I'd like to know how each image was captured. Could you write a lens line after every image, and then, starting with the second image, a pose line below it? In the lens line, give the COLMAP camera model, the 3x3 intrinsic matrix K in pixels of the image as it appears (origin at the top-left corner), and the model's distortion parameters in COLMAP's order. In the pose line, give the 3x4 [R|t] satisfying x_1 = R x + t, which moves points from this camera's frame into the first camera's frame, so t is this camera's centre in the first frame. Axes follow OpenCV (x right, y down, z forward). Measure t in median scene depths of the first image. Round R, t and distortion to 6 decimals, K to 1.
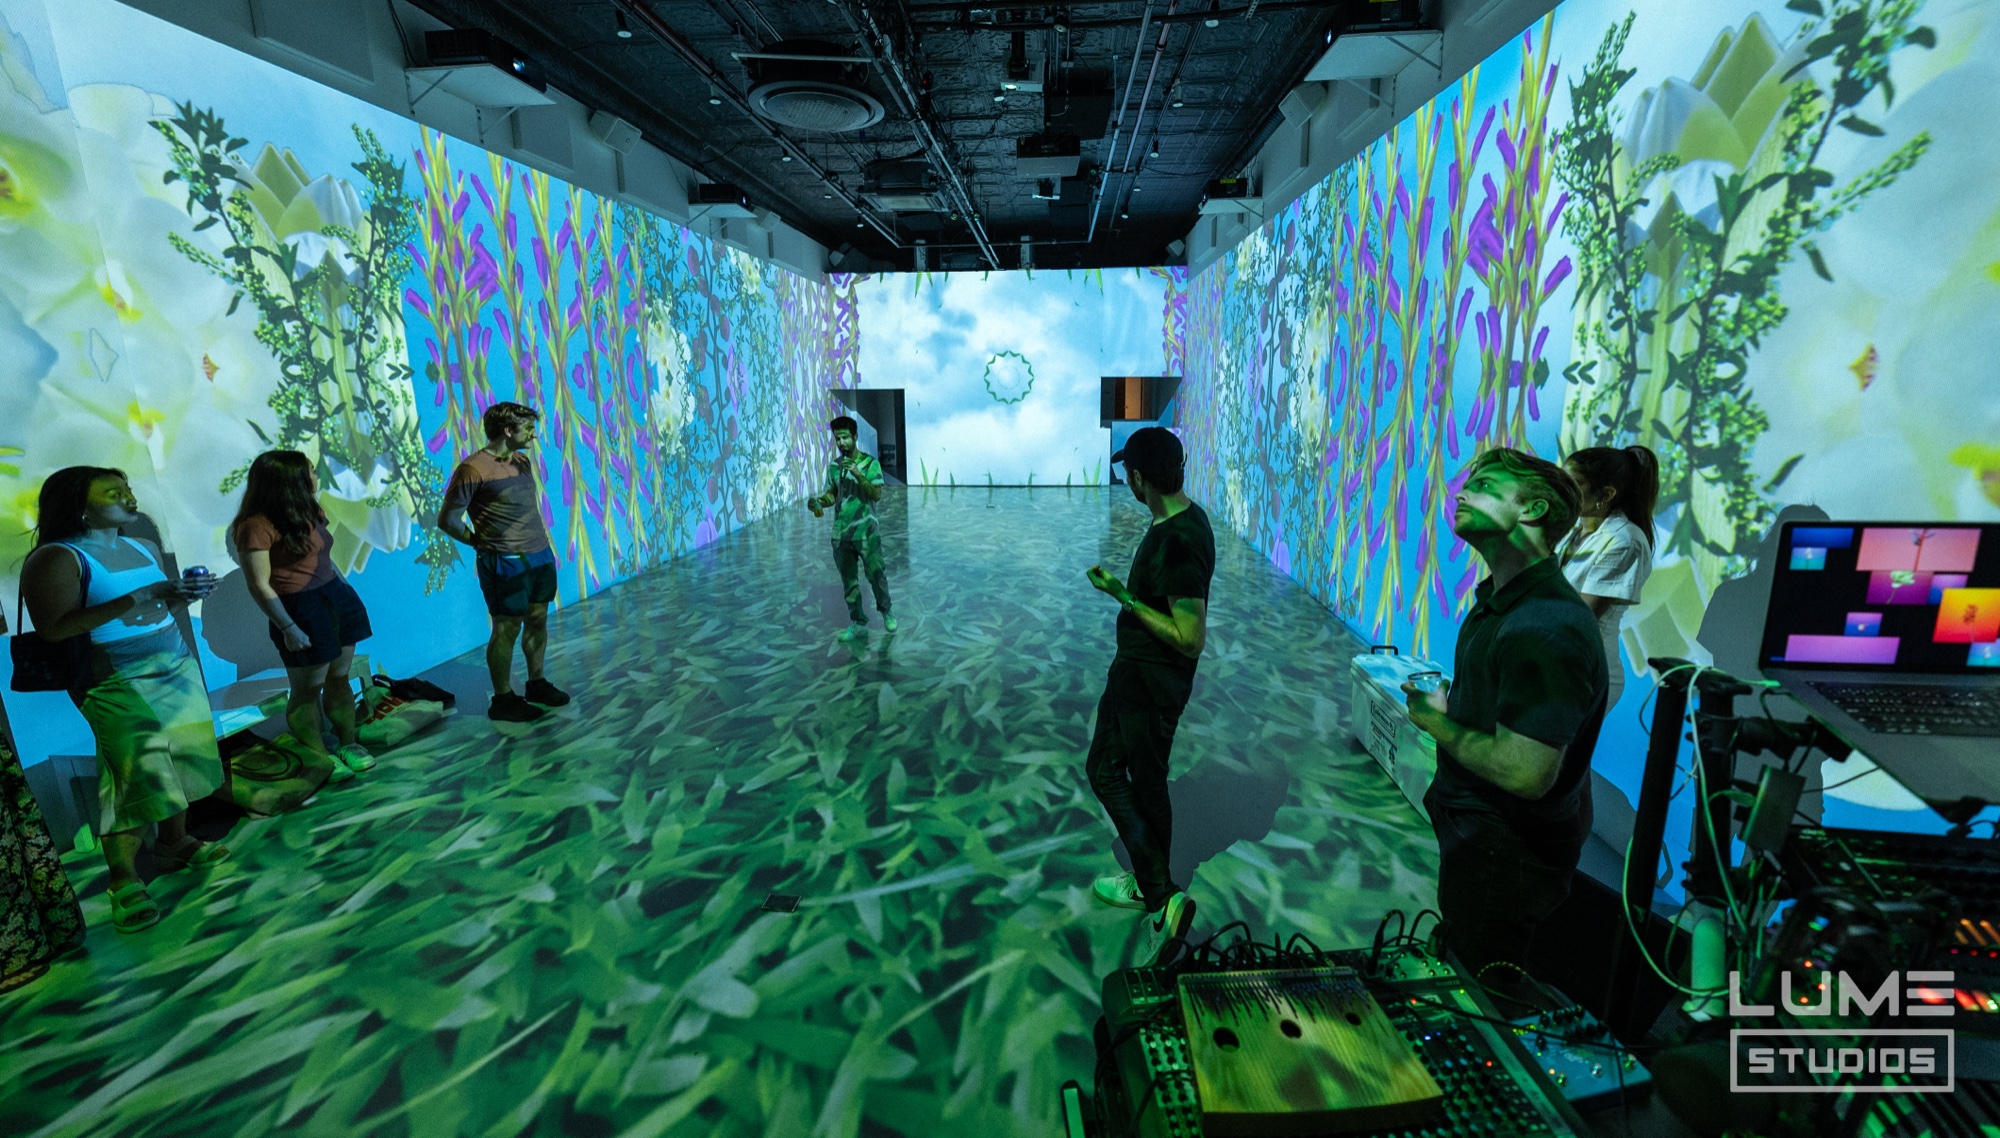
lens RADIAL K [[688.6, 0, 1006.6], [0, 688.6, 505.2], [0, 0, 1]] dist [-0.000827, 0.001993]
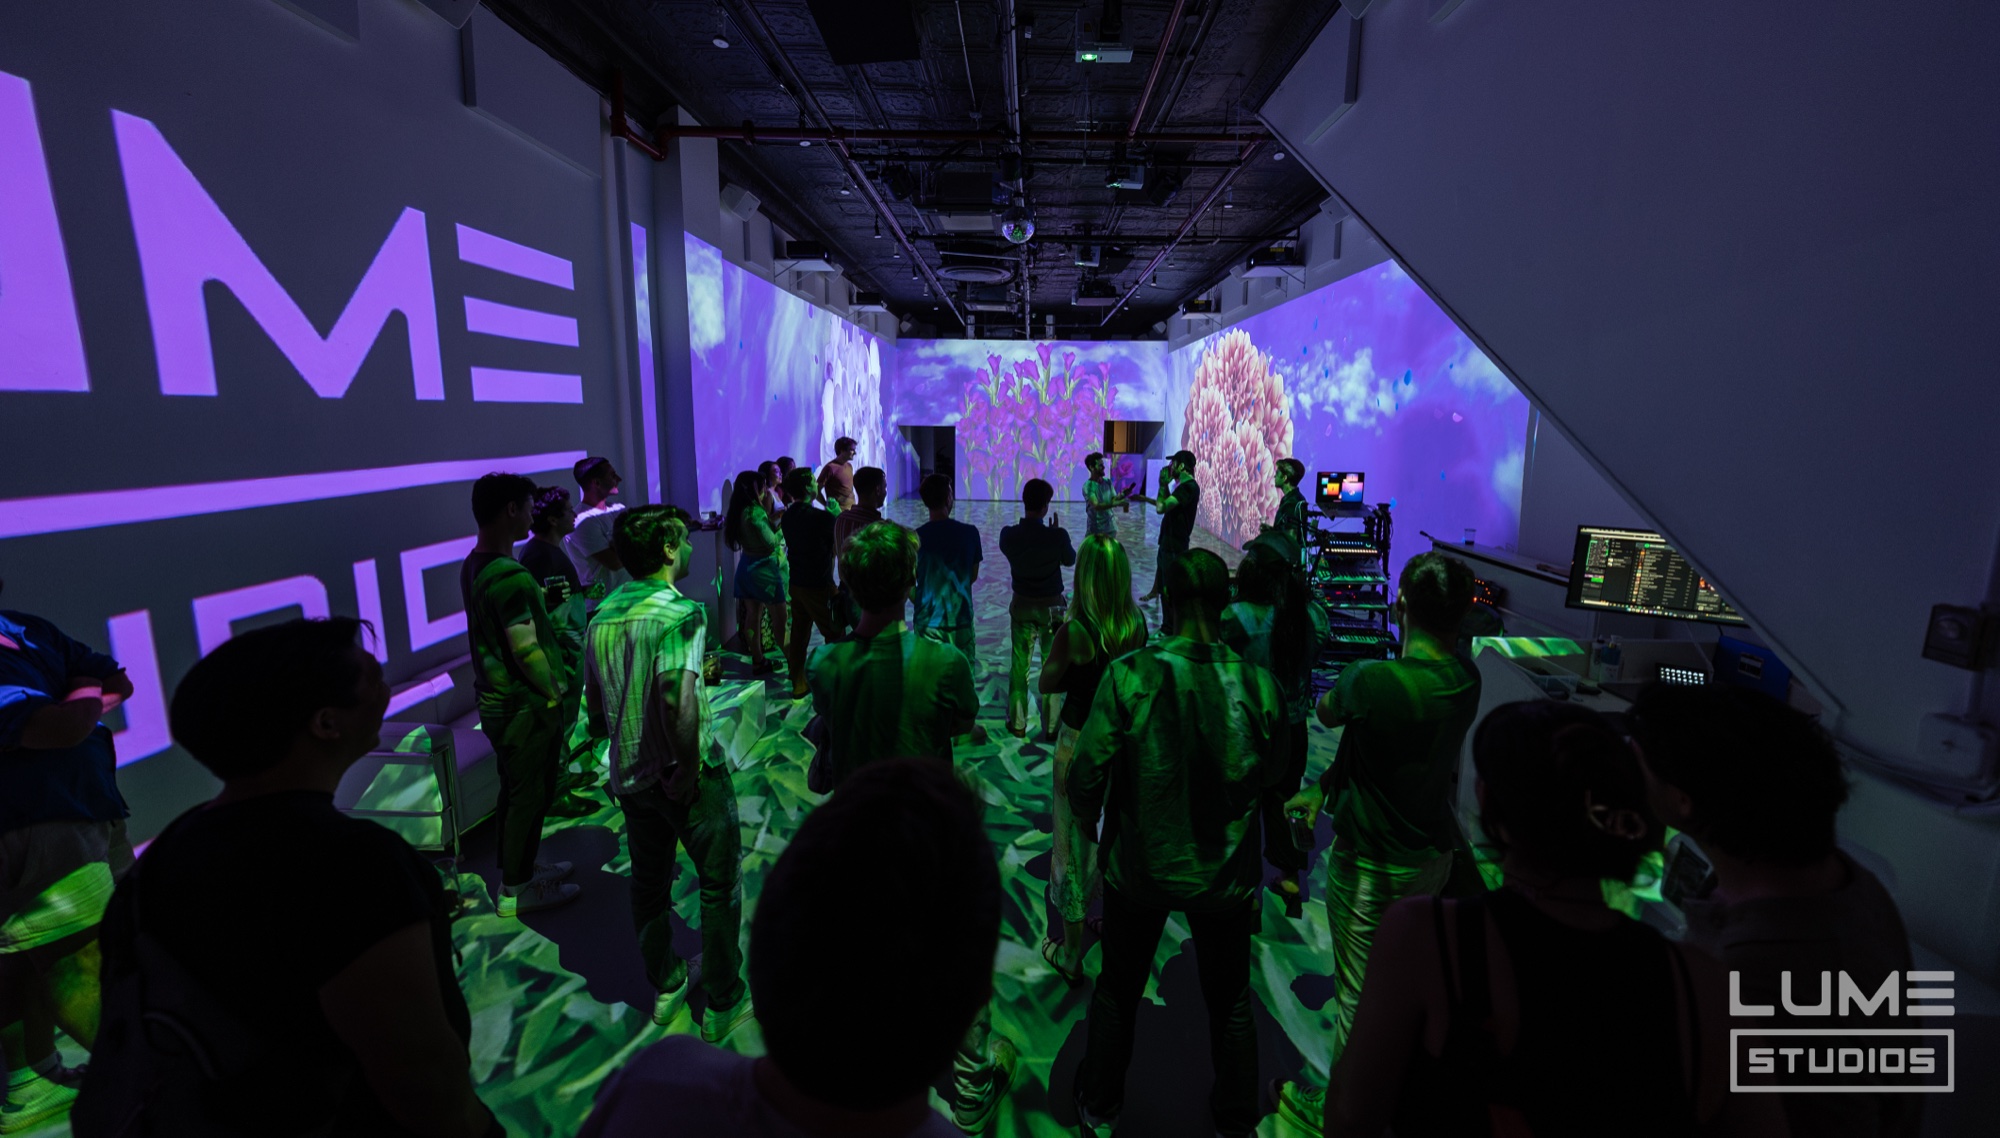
lens RADIAL K [[690.1, 0, 1009.1], [0, 690.1, 506.4], [0, 0, 1]] dist [0.016614, -0.000020]
pose [[0.998671, 0.016720, 0.048759, -0.179718], [-0.014514, 0.998871, -0.045243, 0.070979], [-0.049460, 0.044475, 0.997785, -0.527239]]
